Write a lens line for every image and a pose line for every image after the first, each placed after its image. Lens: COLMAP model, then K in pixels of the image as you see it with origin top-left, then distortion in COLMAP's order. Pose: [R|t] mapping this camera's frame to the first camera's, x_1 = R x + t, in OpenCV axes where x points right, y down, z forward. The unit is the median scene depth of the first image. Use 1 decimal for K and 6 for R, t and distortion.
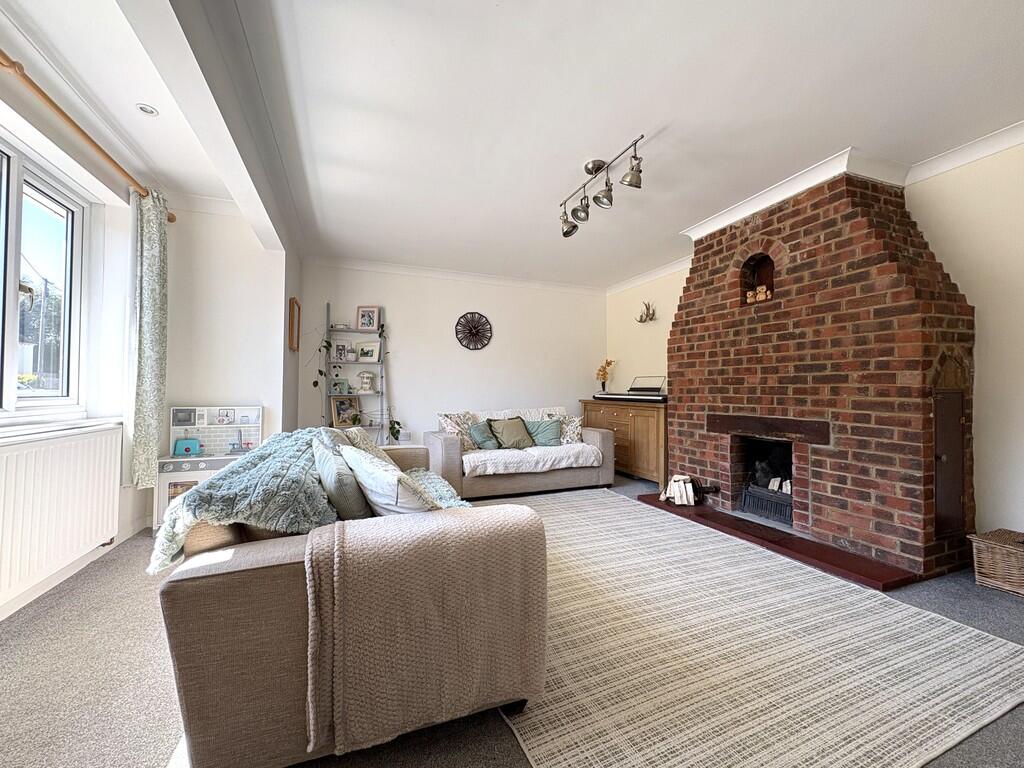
lens RADIAL K [[411.3, 0, 513.8], [0, 411.3, 384.5], [0, 0, 1]] dist [0.000976, 0.000383]
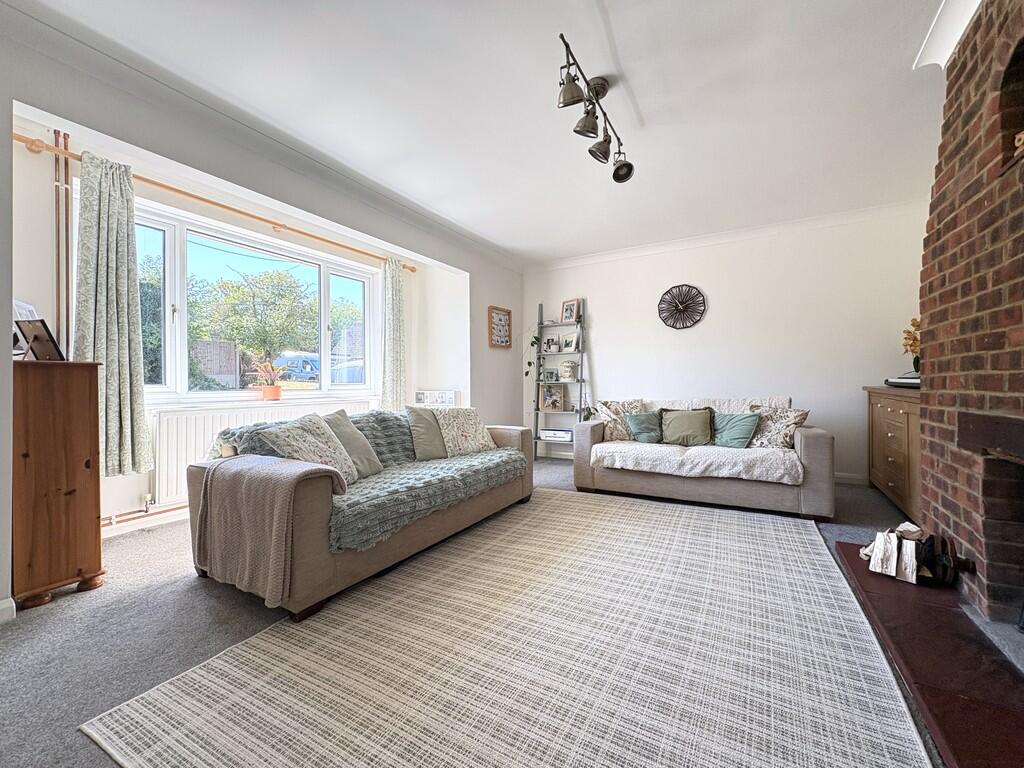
lens RADIAL K [[411.3, 0, 511.8], [0, 411.3, 383.4], [0, 0, 1]] dist [0.000976, 0.000383]
pose [[0.616903, -0.009782, -0.786979, 0.484280], [0.027399, 0.999584, 0.009053, 0.016857], [0.786562, -0.027148, 0.616914, 0.249768]]
